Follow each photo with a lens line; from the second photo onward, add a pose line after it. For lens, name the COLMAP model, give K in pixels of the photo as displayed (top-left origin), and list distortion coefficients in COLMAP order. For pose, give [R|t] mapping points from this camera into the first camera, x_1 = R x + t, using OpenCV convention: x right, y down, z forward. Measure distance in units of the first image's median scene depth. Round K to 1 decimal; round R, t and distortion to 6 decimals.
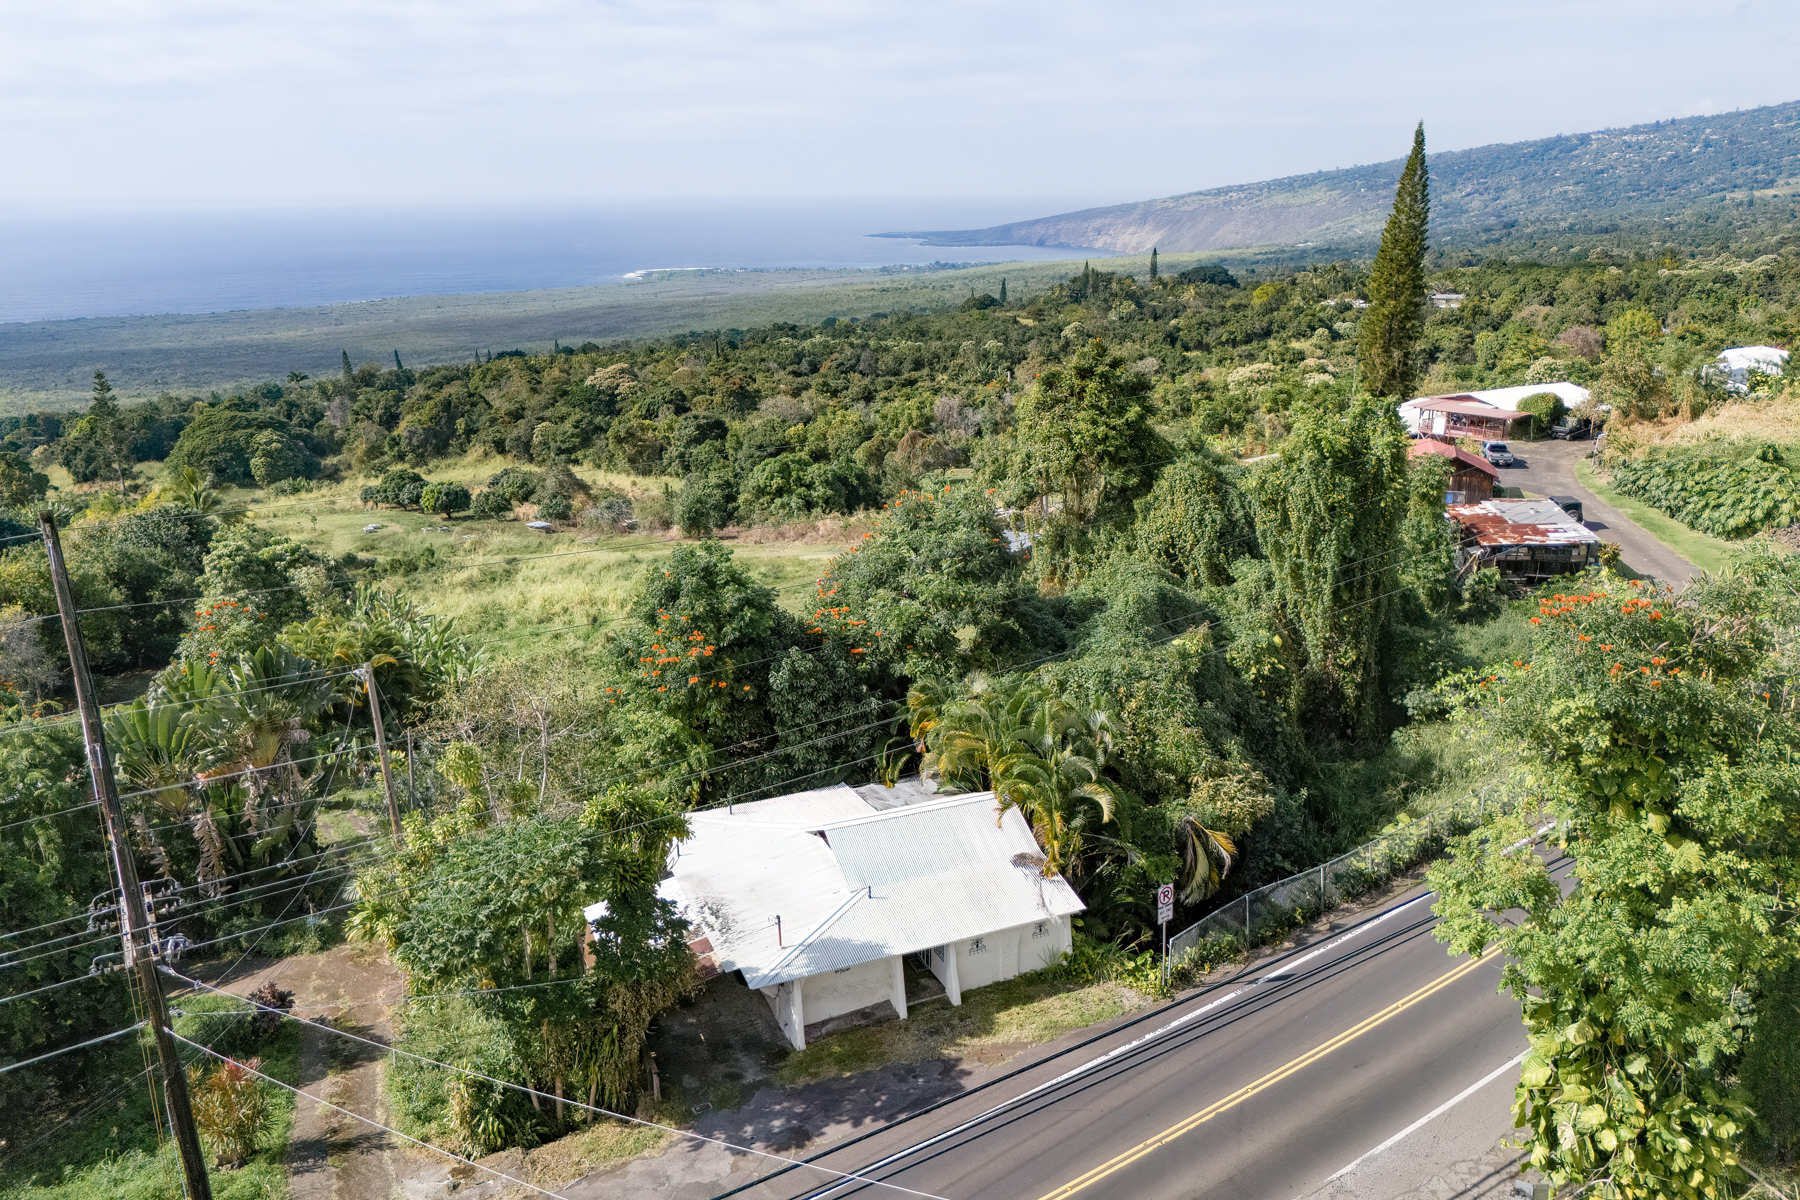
lens RADIAL K [[1291.4, 0, 899.9], [0, 1291.4, 577.2], [0, 0, 1]] dist [0.053649, -0.000167]
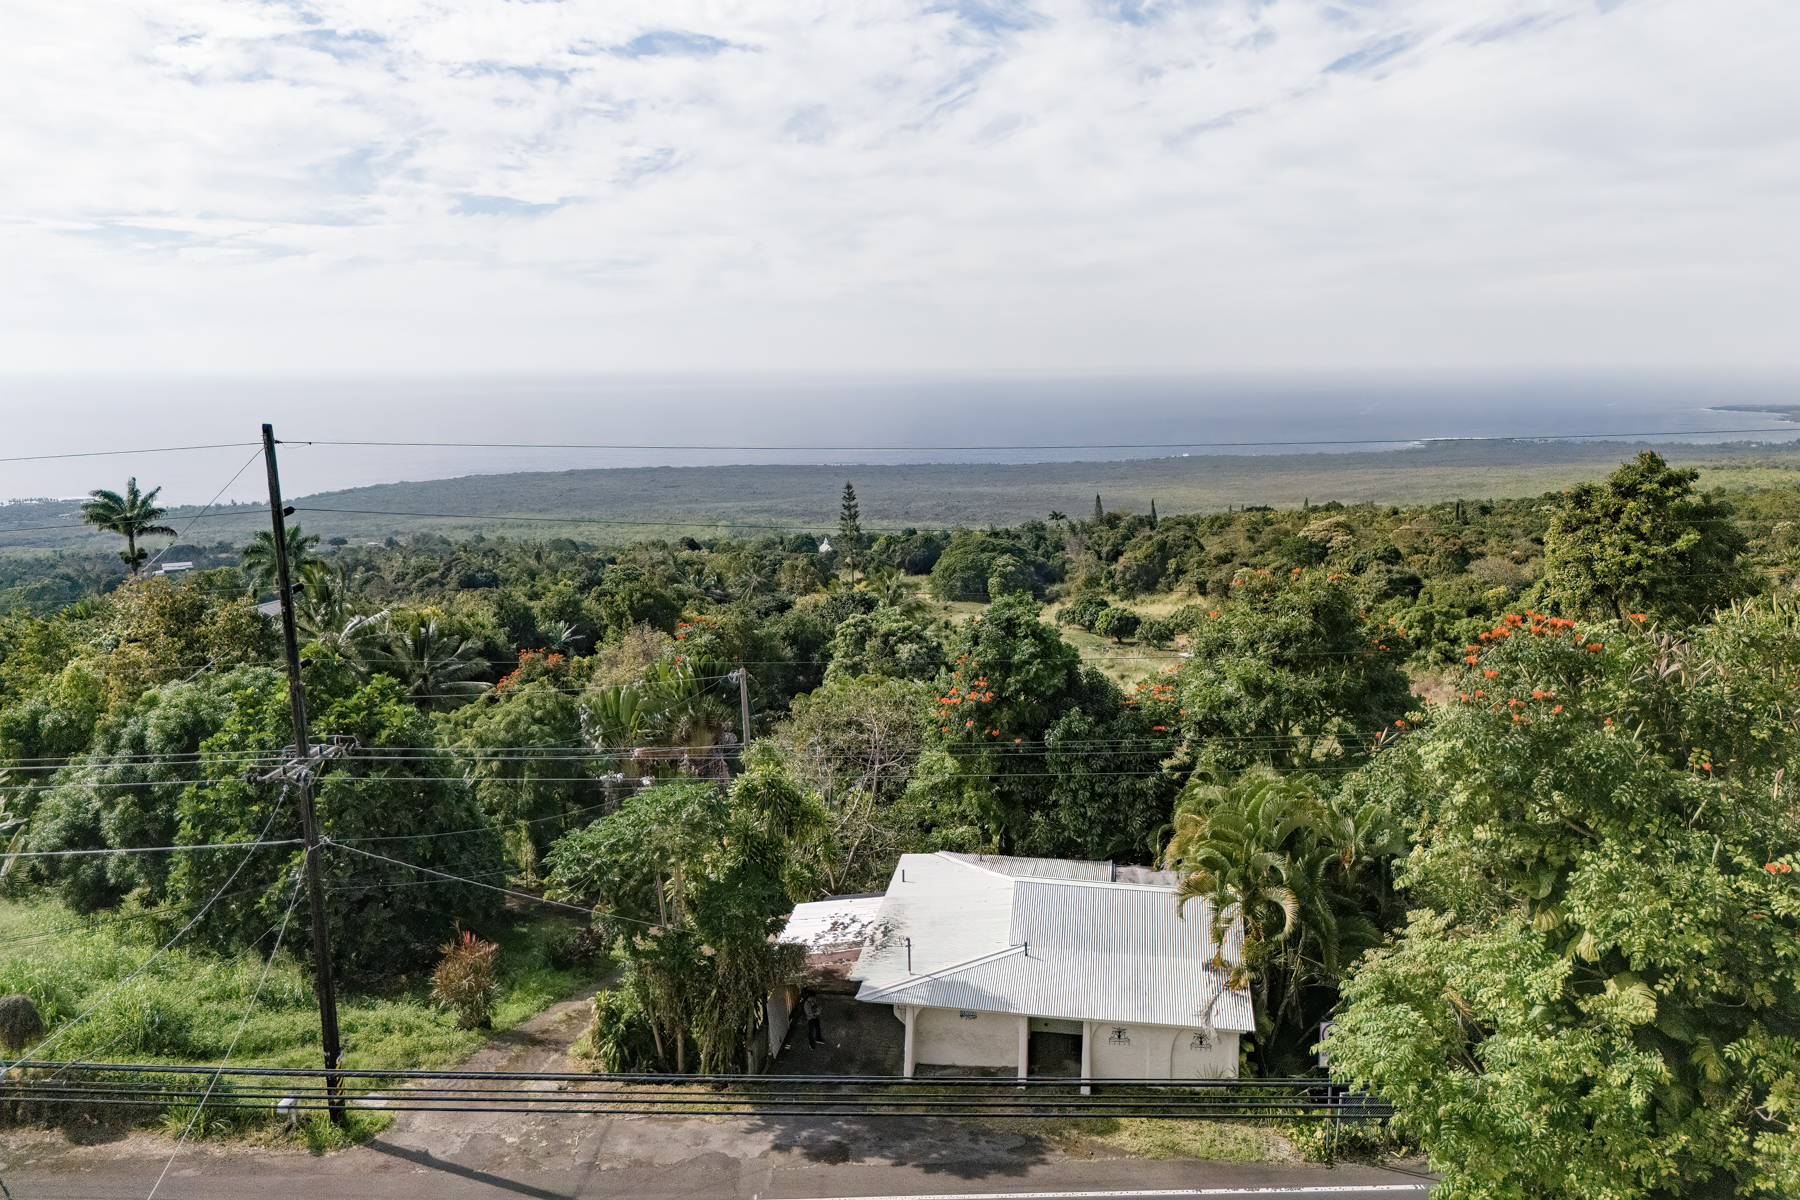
lens RADIAL K [[1282.9, 0, 900.0], [0, 1282.9, 600.0], [0, 0, 1]] dist [0.000294, -0.000882]
pose [[0.838474, 0.096221, -0.536380, 0.128157], [-0.151163, 0.986729, -0.059291, 0.020358], [0.523557, 0.130795, 0.841891, 0.041932]]
